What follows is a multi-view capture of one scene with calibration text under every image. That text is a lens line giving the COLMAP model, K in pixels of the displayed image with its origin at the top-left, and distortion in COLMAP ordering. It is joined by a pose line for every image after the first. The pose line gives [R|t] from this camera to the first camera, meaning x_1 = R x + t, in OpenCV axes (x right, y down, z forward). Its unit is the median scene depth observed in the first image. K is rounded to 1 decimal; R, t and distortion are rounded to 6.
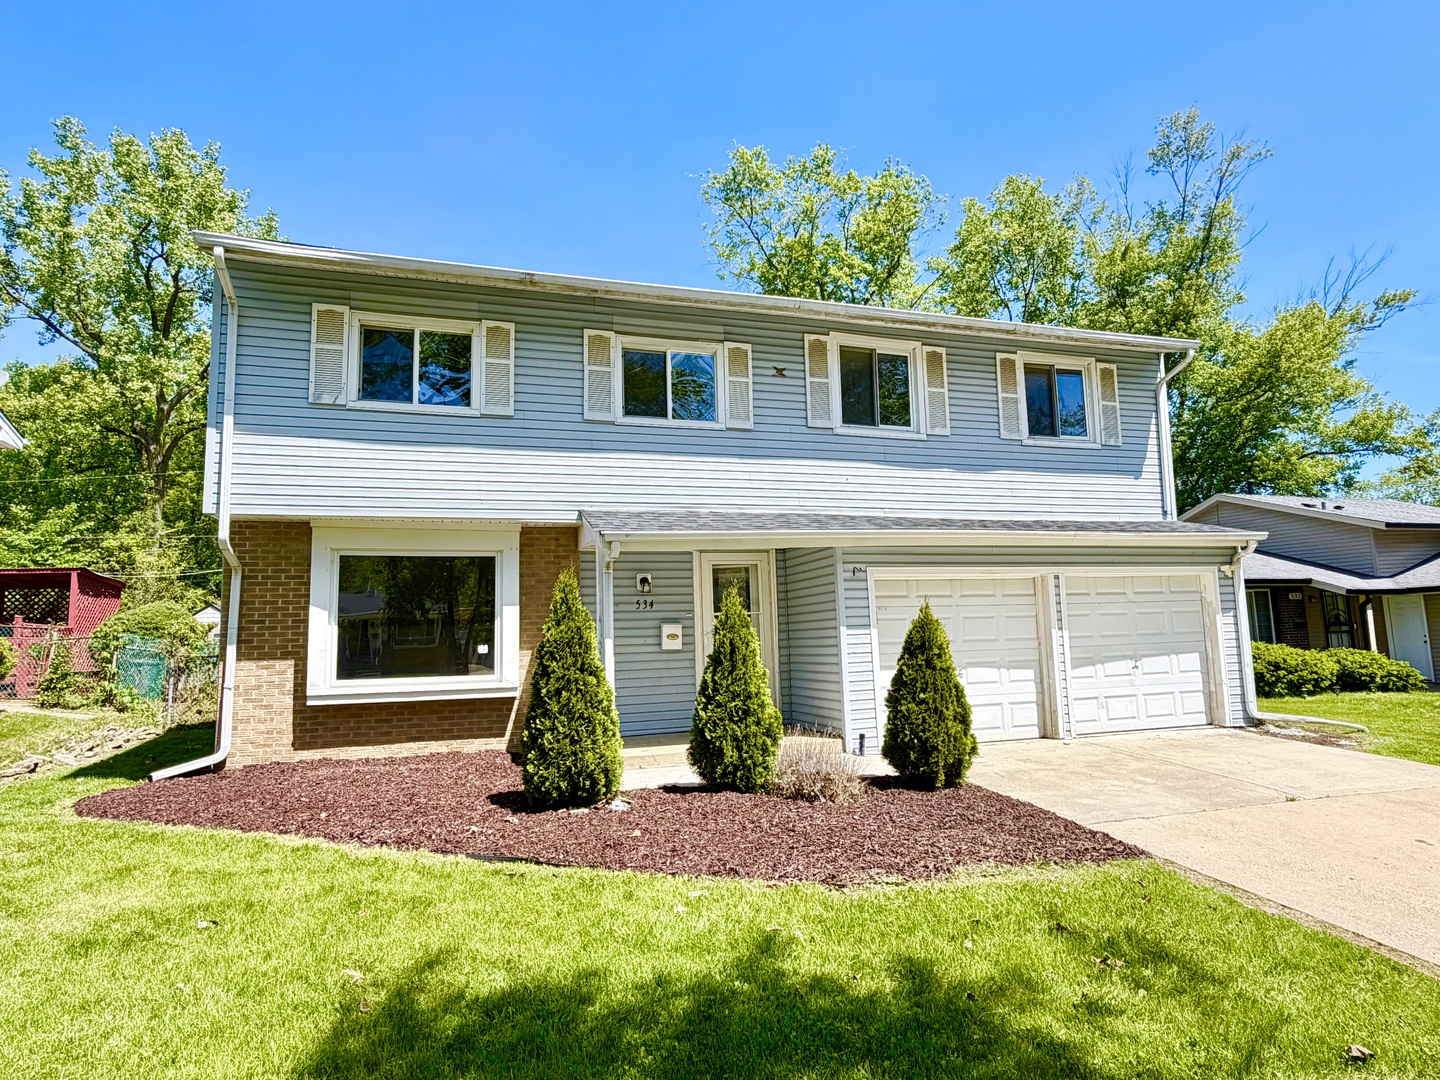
lens RADIAL K [[827.4, 0, 717.6], [0, 827.4, 538.1], [0, 0, 1]] dist [0.000185, 0.001145]
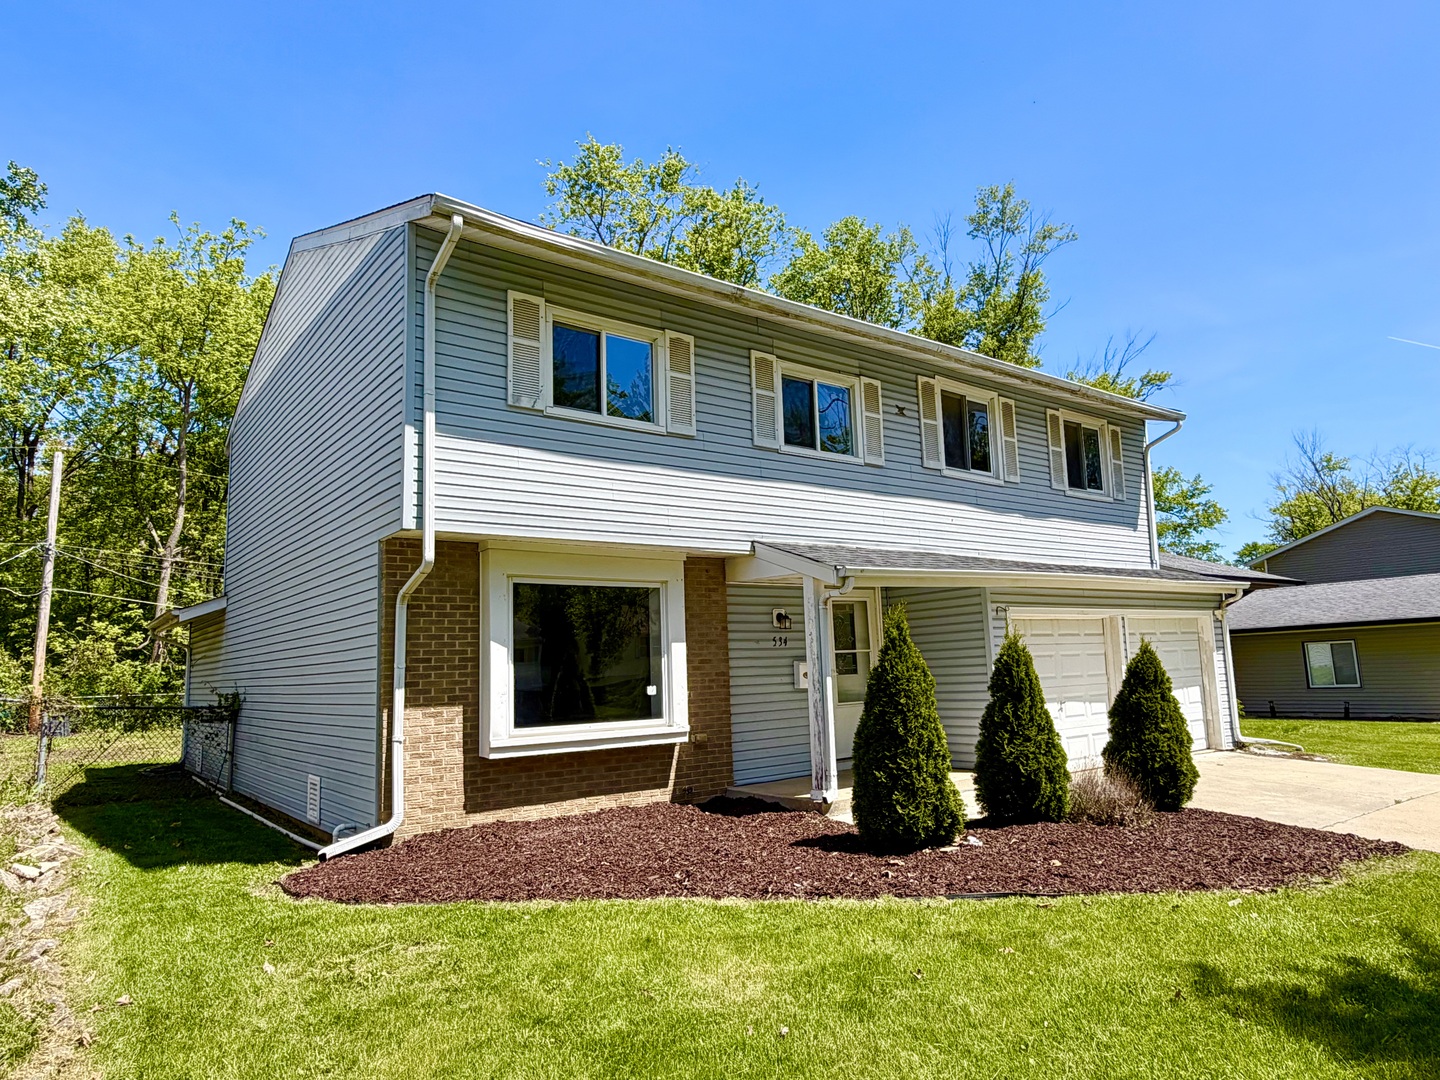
lens RADIAL K [[912.9, 0, 726.6], [0, 912.9, 542.7], [0, 0, 1]] dist [-0.000977, -0.005570]
pose [[0.941762, 0.040766, 0.333801, -0.533050], [-0.031391, 0.998948, -0.033434, 0.003774], [-0.334813, 0.021009, 0.942050, 0.029408]]
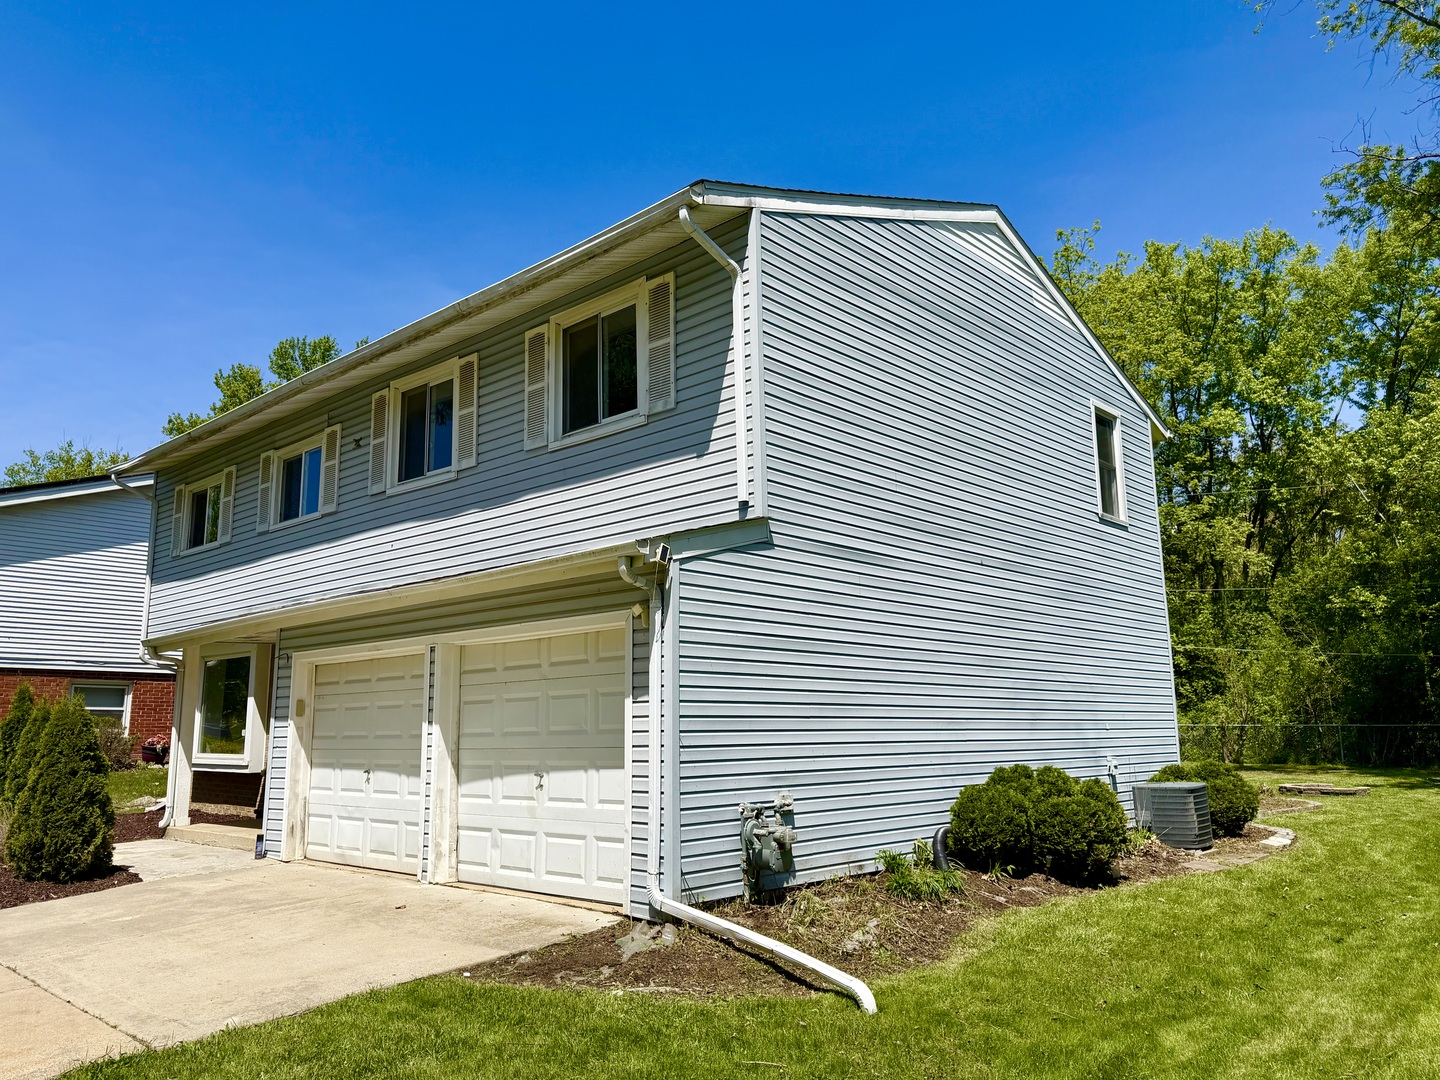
lens RADIAL K [[1058.1, 0, 717.9], [0, 1058.1, 539.2], [0, 0, 1]] dist [0.052932, 0.000485]
pose [[0.487765, -0.129878, -0.863260, 1.427949], [0.102998, 0.990526, -0.090829, 0.065689], [0.866878, -0.044611, 0.496521, 0.813368]]
